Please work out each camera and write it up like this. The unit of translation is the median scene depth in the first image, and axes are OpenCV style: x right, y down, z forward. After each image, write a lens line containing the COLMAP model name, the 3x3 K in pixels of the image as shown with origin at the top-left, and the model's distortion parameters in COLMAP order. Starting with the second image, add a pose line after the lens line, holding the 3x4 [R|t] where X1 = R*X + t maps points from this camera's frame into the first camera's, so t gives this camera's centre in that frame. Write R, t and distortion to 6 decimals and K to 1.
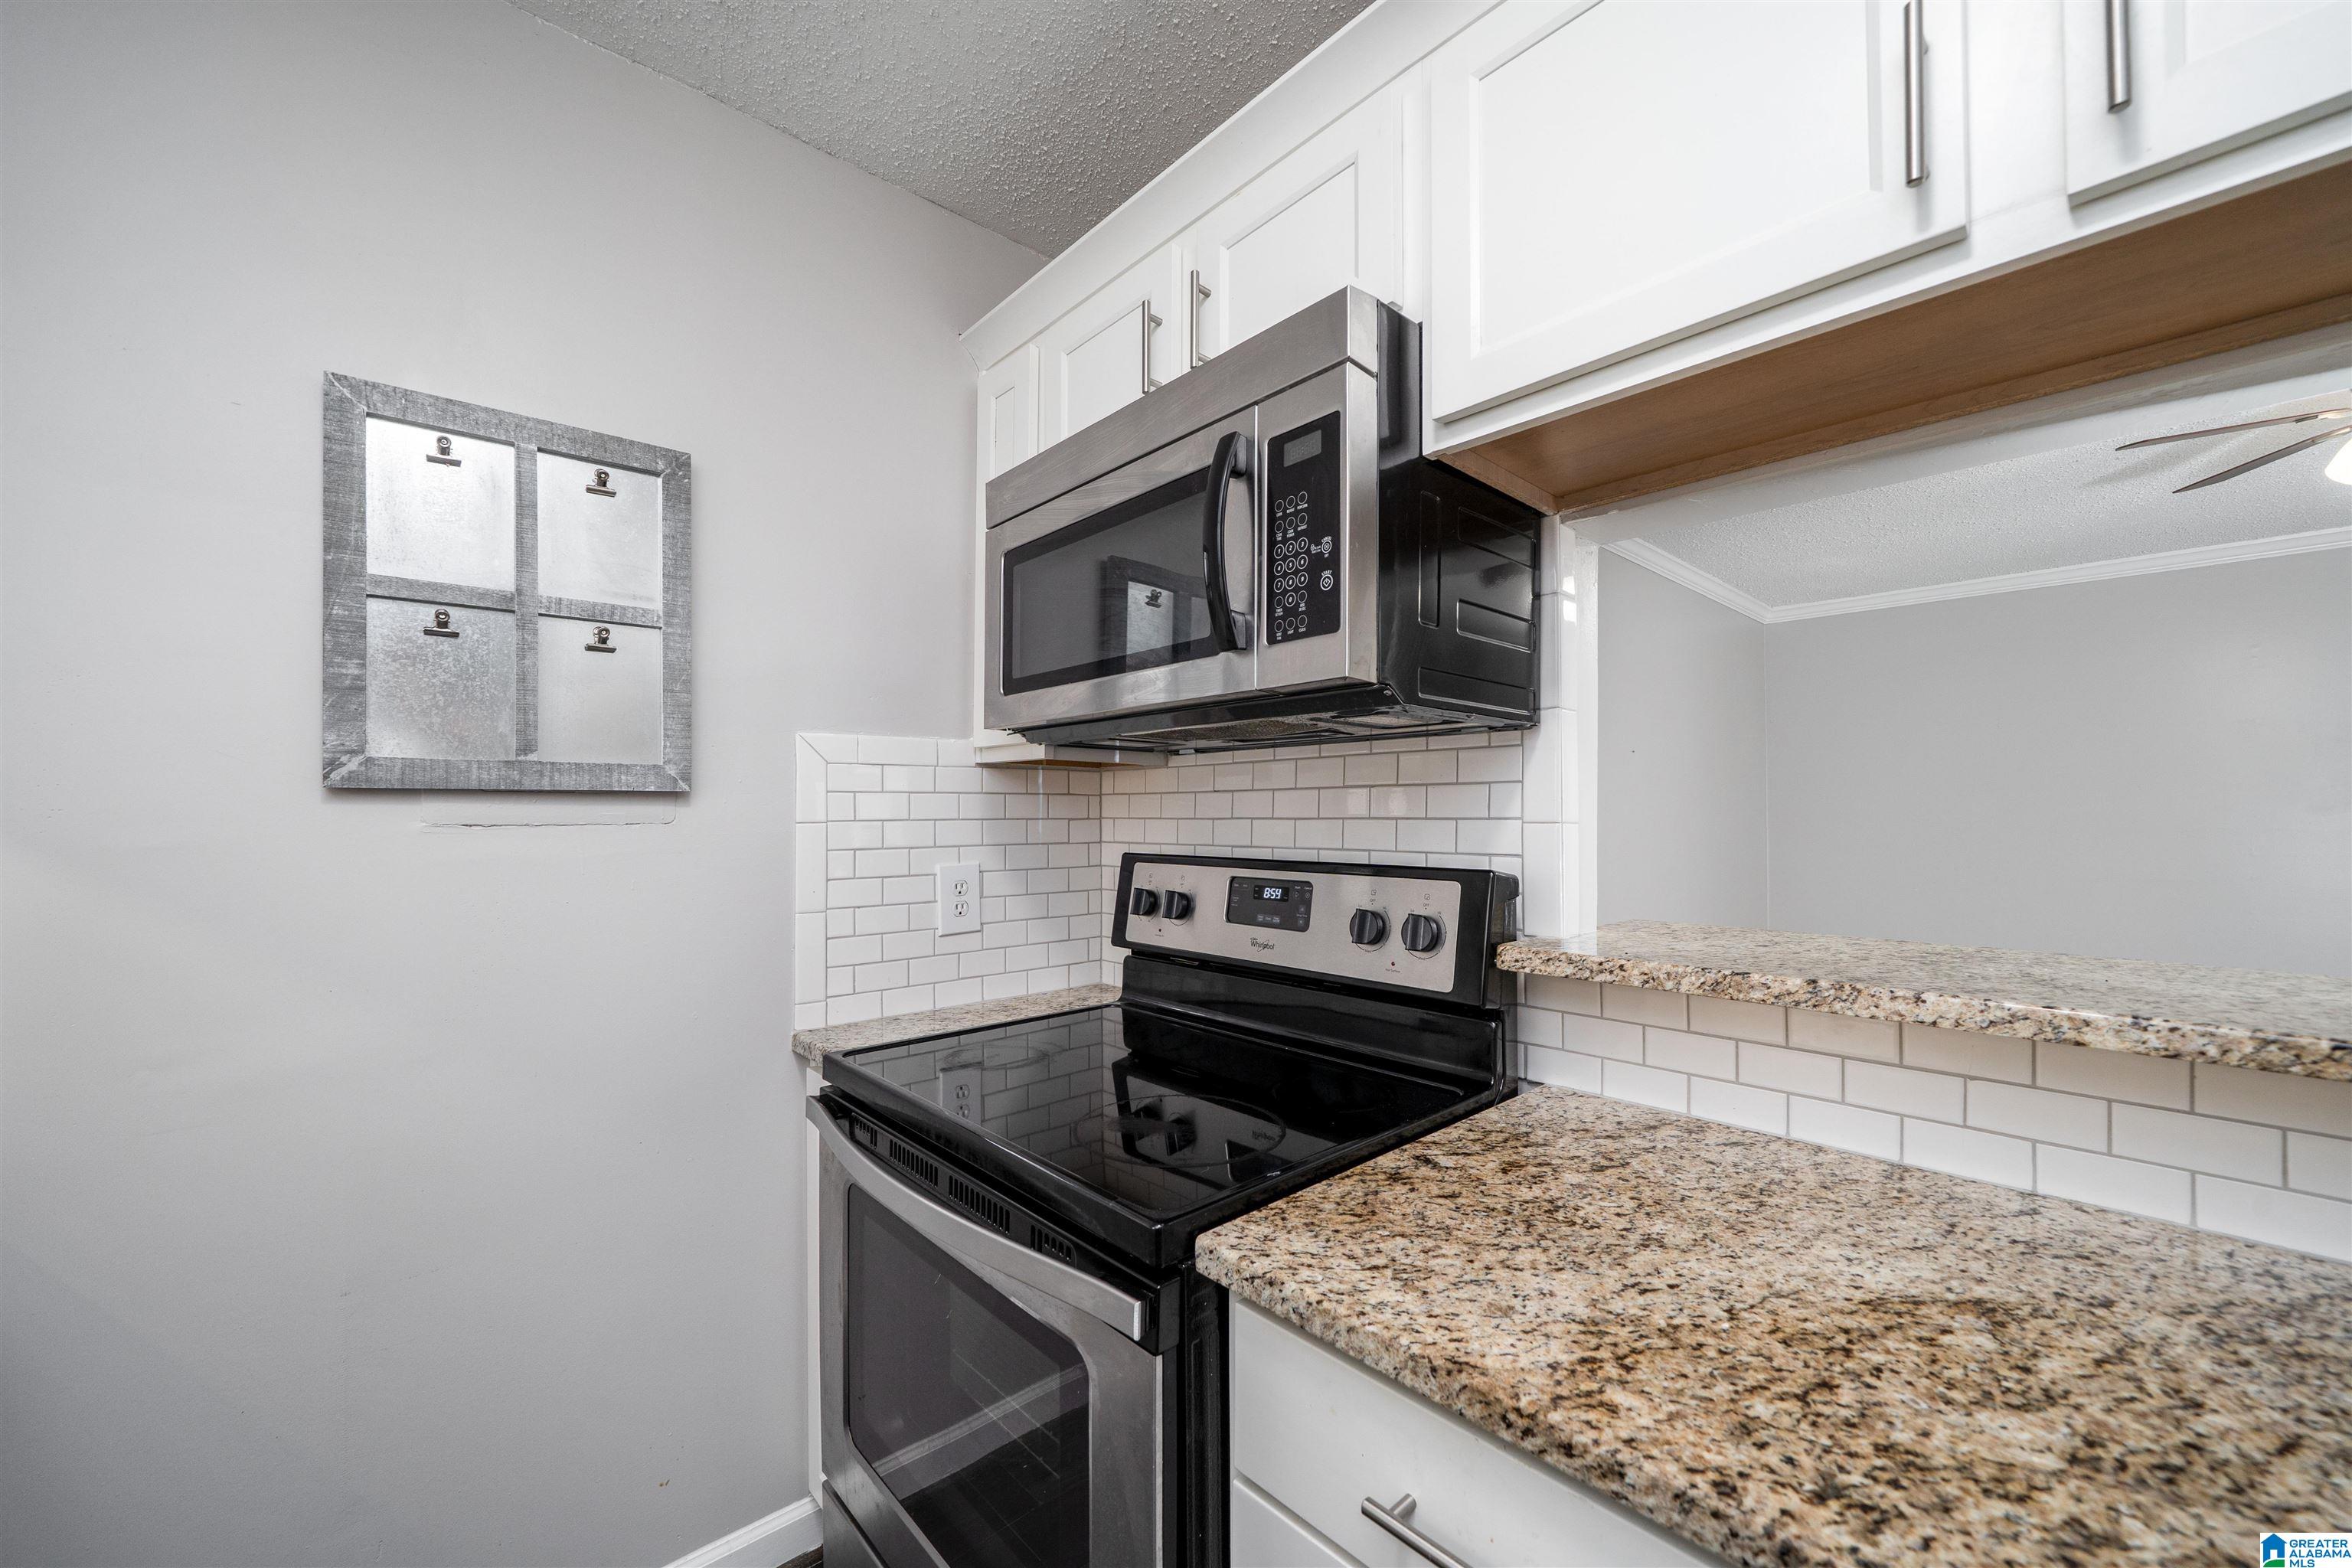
lens RADIAL K [[900.1, 0, 1169.7], [0, 900.1, 805.1], [0, 0, 1]] dist [-0.011532, 0.000208]
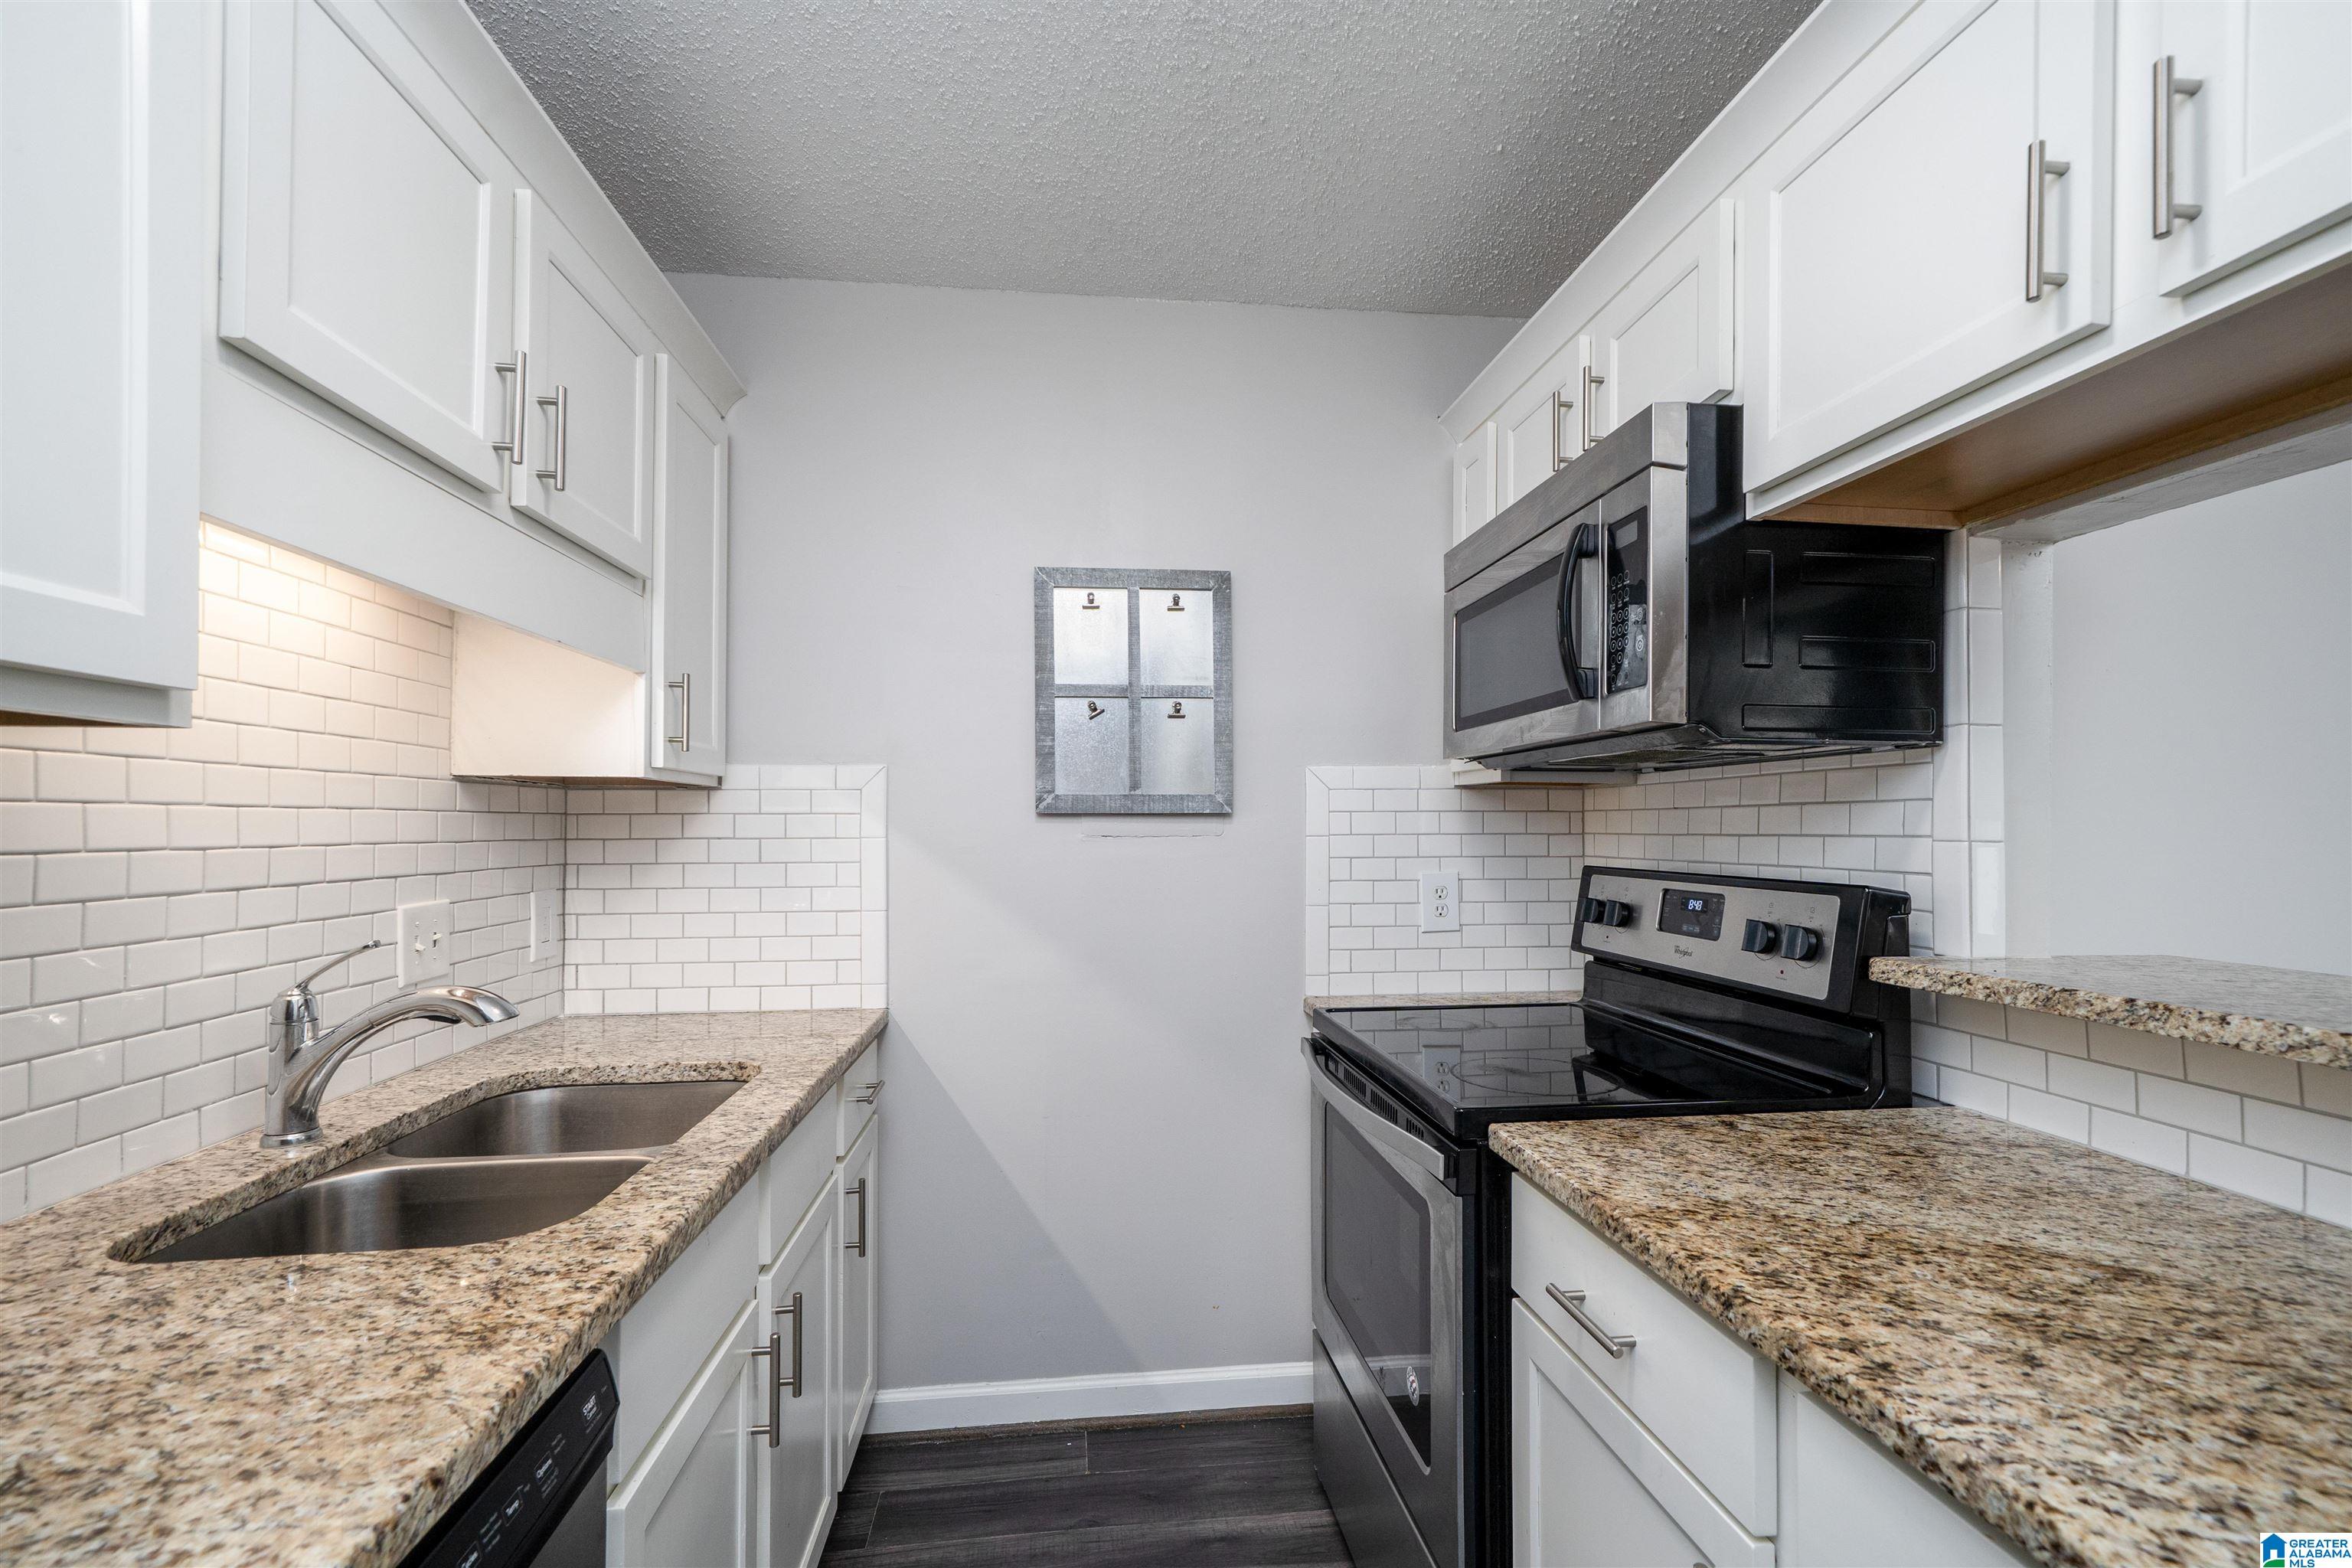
lens RADIAL K [[1038.6, 0, 1182.2], [0, 1038.6, 816.7], [0, 0, 1]] dist [0.001820, 0.000326]
pose [[0.818956, -0.003874, -0.573844, 0.388042], [0.004198, 0.999991, -0.000760, -0.010041], [0.573842, -0.001787, 0.818964, -0.432351]]
